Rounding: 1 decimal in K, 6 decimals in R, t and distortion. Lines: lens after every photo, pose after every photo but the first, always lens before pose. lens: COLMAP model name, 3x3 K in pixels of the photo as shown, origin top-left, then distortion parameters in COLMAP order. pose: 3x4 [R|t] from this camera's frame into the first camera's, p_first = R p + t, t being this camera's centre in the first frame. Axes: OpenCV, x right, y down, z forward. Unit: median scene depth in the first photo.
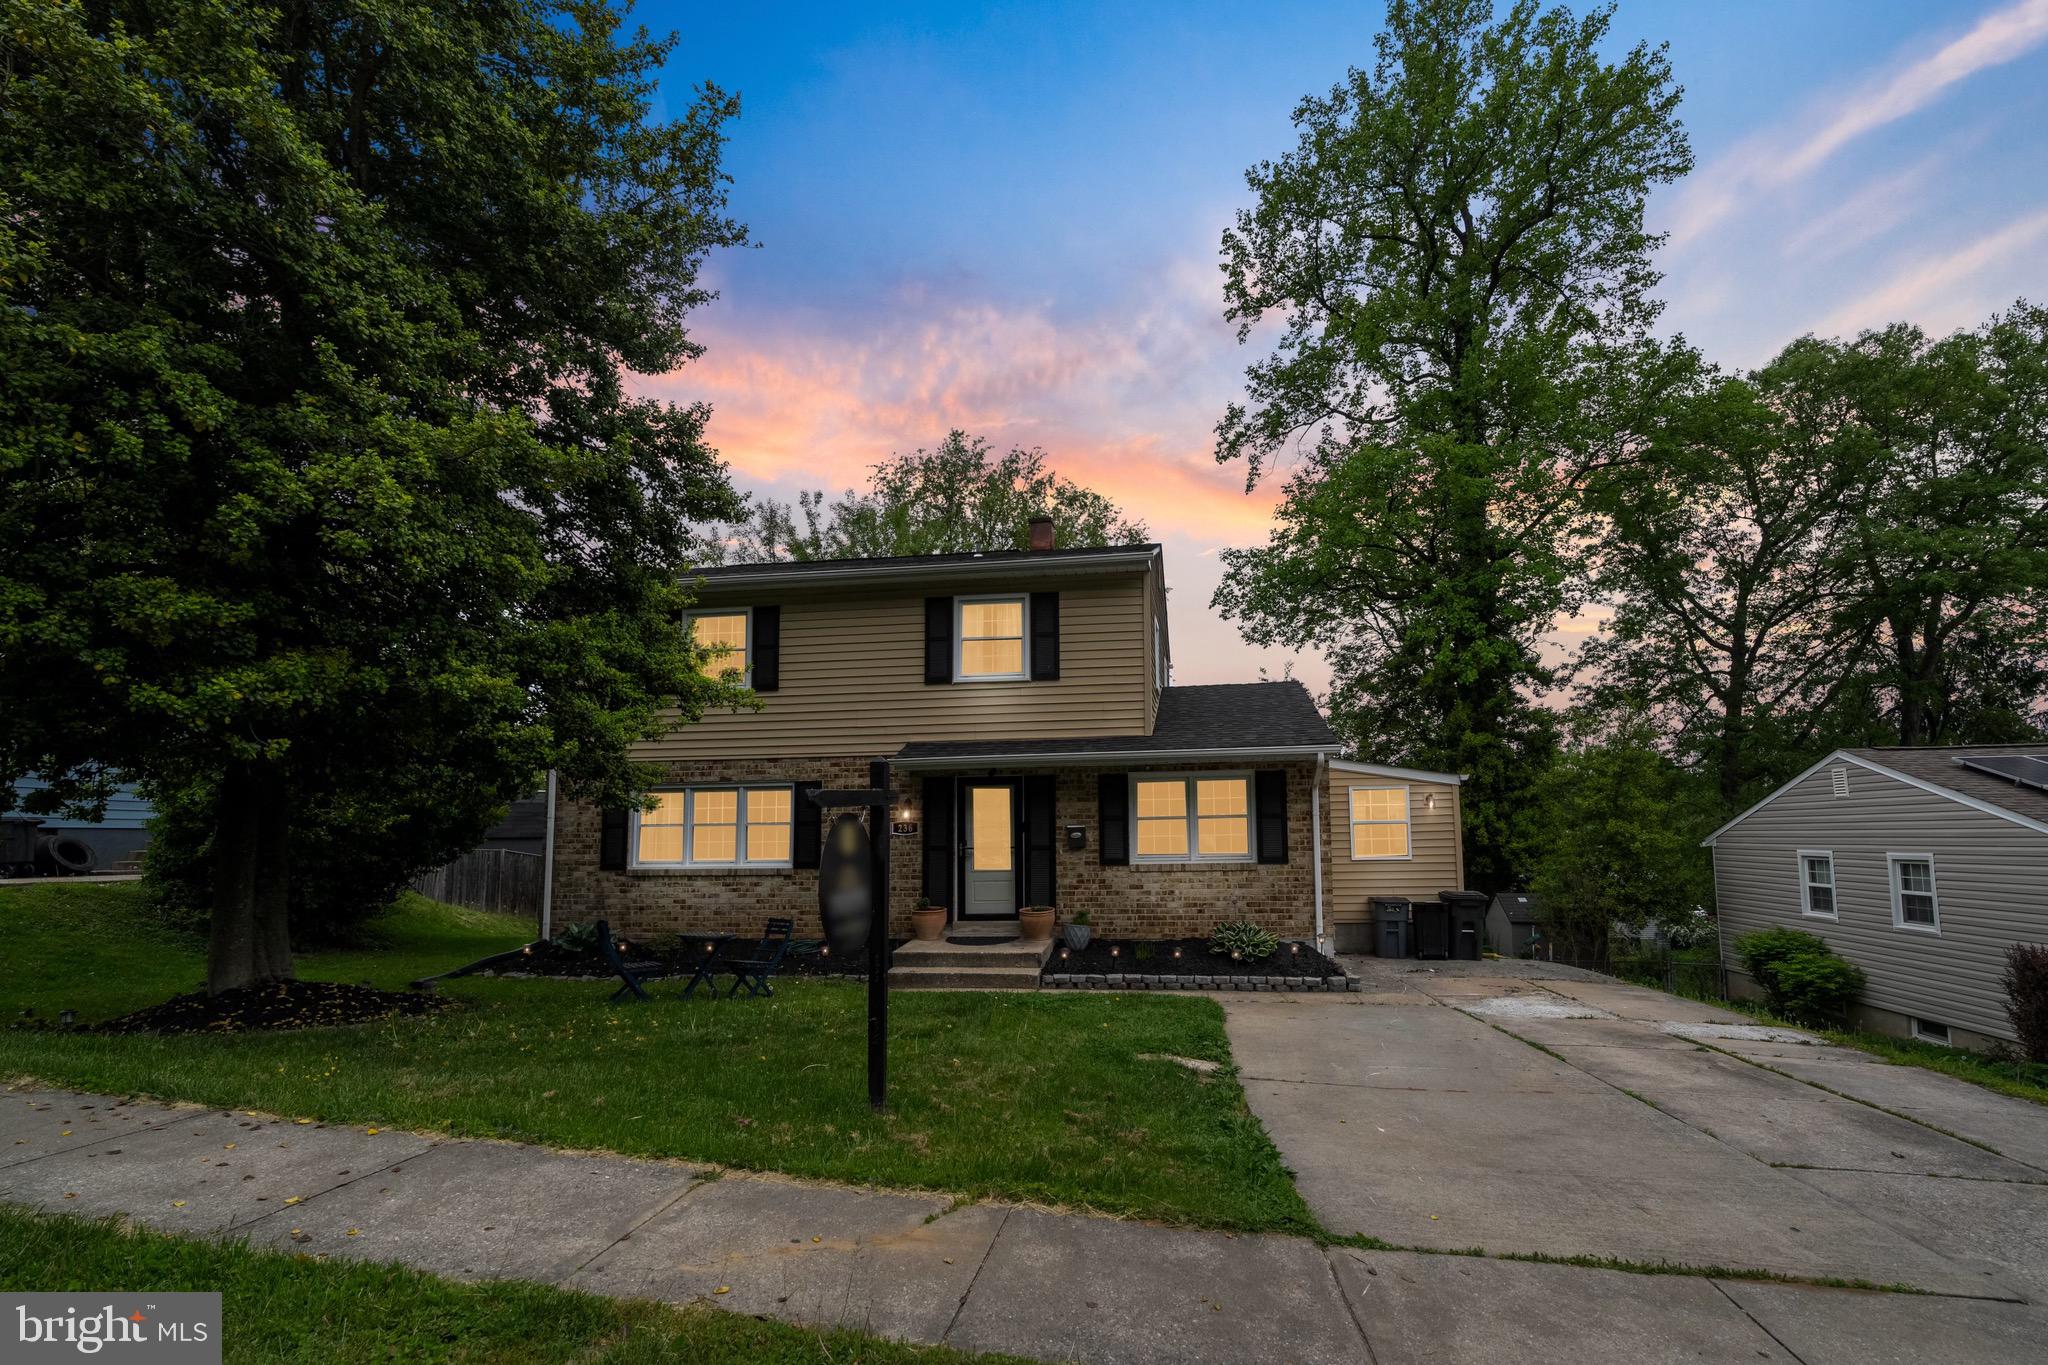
lens RADIAL K [[938.5, 0, 1039.4], [0, 938.5, 733.4], [0, 0, 1]] dist [-0.008156, 0.002601]
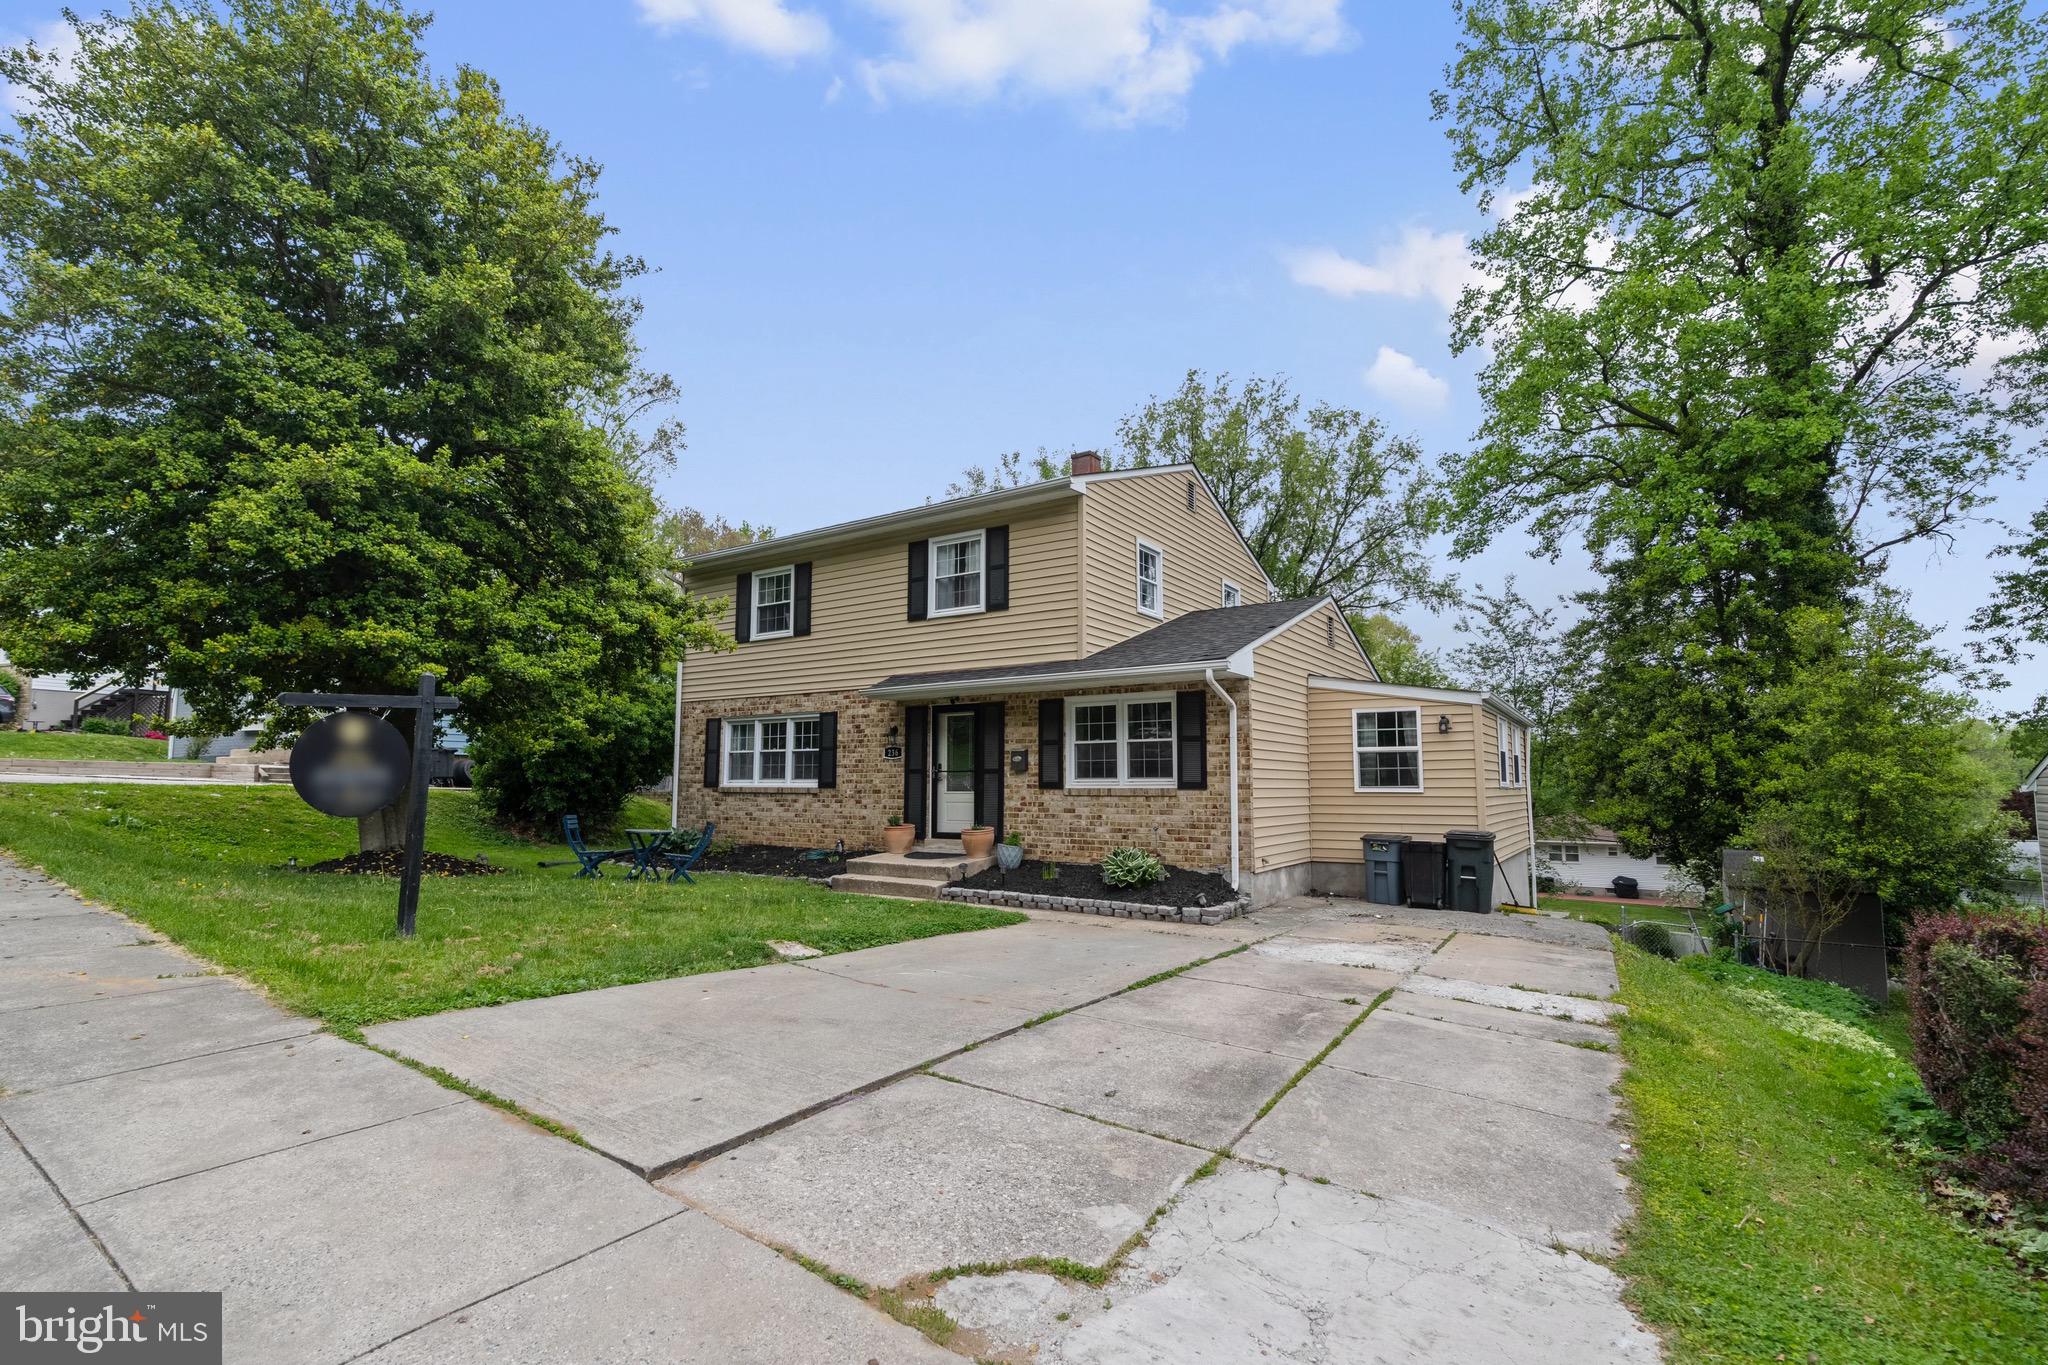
lens RADIAL K [[938.5, 0, 1043.1], [0, 938.5, 684.9], [0, 0, 1]] dist [-0.008156, 0.002601]
pose [[0.899643, -0.029772, -0.435610, 0.514436], [0.030129, 0.999527, -0.006089, 0.034125], [0.435586, -0.007646, 0.900115, 0.085109]]
